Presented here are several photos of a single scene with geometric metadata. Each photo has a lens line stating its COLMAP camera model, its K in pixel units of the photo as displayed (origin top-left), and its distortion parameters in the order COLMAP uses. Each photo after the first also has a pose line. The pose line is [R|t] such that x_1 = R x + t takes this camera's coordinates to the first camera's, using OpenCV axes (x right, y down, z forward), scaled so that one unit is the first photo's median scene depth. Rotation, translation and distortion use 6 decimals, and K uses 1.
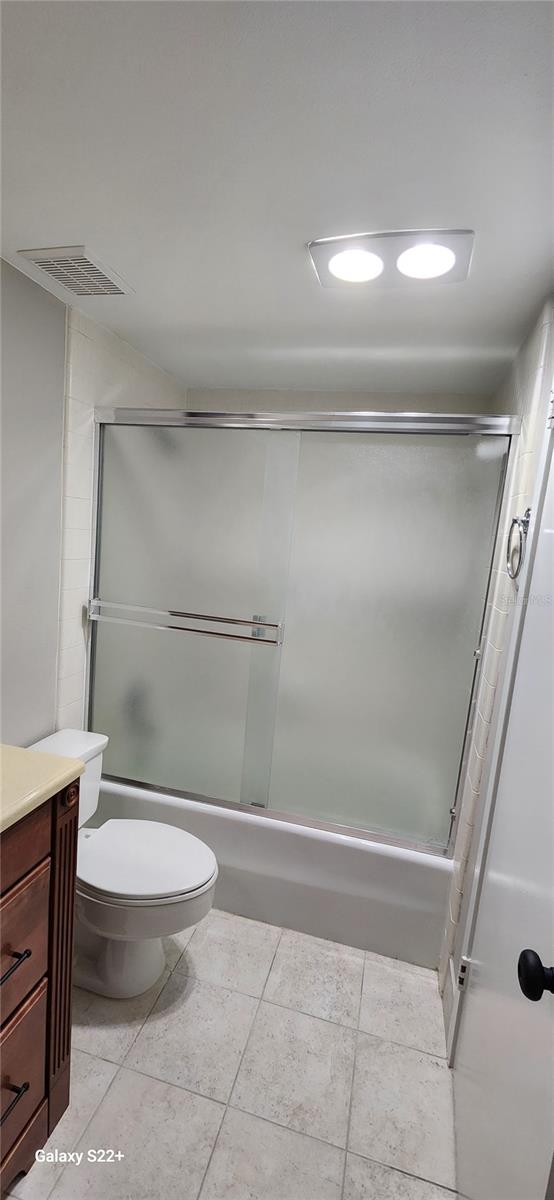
lens RADIAL K [[480.6, 0, 276.7], [0, 480.6, 601.2], [0, 0, 1]] dist [-0.014341, -0.000491]
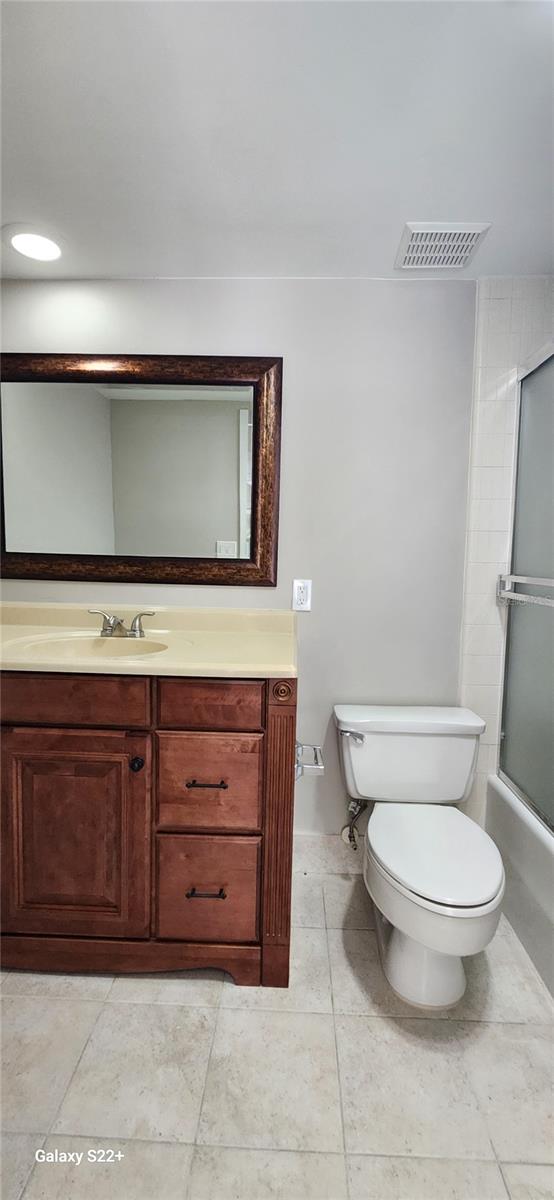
lens RADIAL K [[480.6, 0, 277.0], [0, 480.6, 600.0], [0, 0, 1]] dist [-0.014341, -0.000491]
pose [[0.208229, 0.008570, -0.978043, 0.574352], [-0.118065, 0.992870, -0.016437, 0.153799], [0.970928, 0.118895, 0.207756, 0.554699]]
